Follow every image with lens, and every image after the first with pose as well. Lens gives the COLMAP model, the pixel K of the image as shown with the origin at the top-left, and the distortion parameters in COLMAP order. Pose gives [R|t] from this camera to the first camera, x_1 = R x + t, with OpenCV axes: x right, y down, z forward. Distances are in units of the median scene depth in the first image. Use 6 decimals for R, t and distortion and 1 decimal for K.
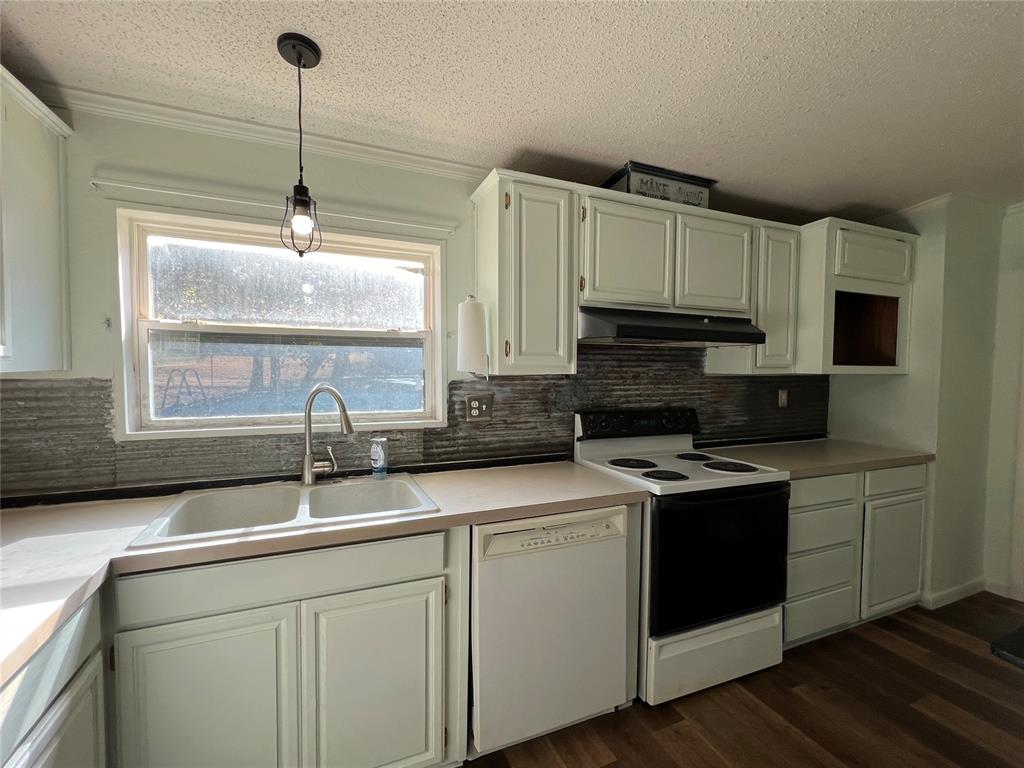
lens RADIAL K [[452.9, 0, 511.3], [0, 452.9, 387.3], [0, 0, 1]] dist [0.001187, -0.000648]
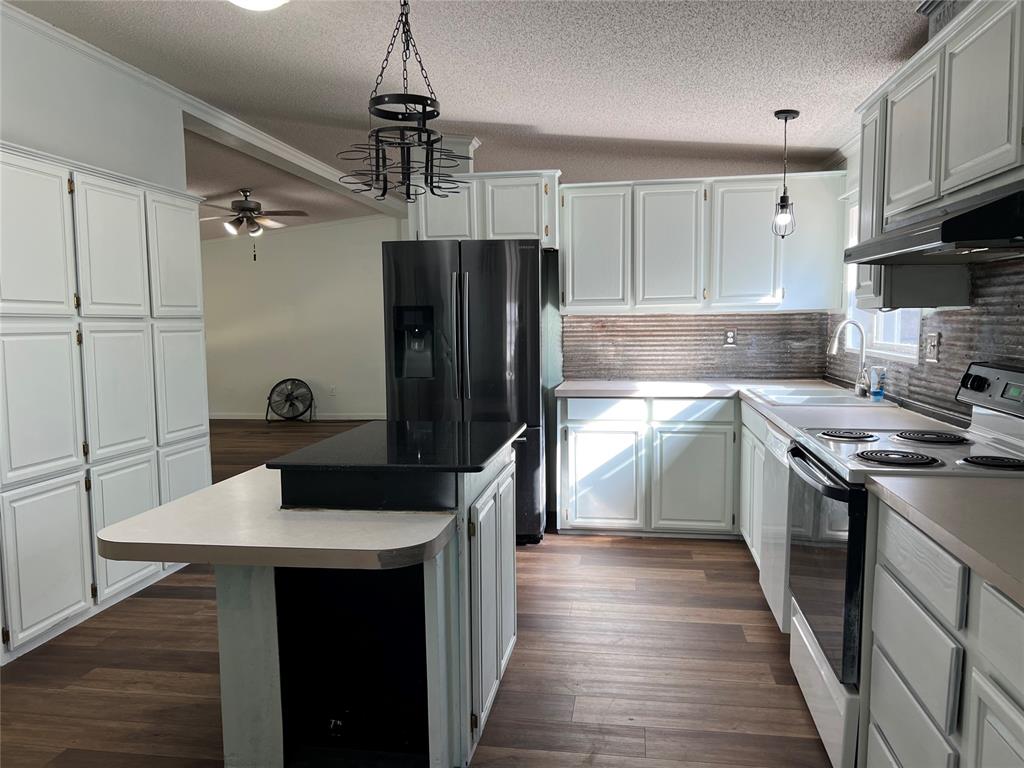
lens RADIAL K [[774.6, 0, 513.6], [0, 774.6, 386.9], [0, 0, 1]] dist [0.075349, -0.119018]
pose [[-0.531660, 0.073053, -0.843802, 1.552651], [-0.029872, 0.994036, 0.104882, -0.012430], [0.846431, 0.080968, -0.526306, 1.058623]]
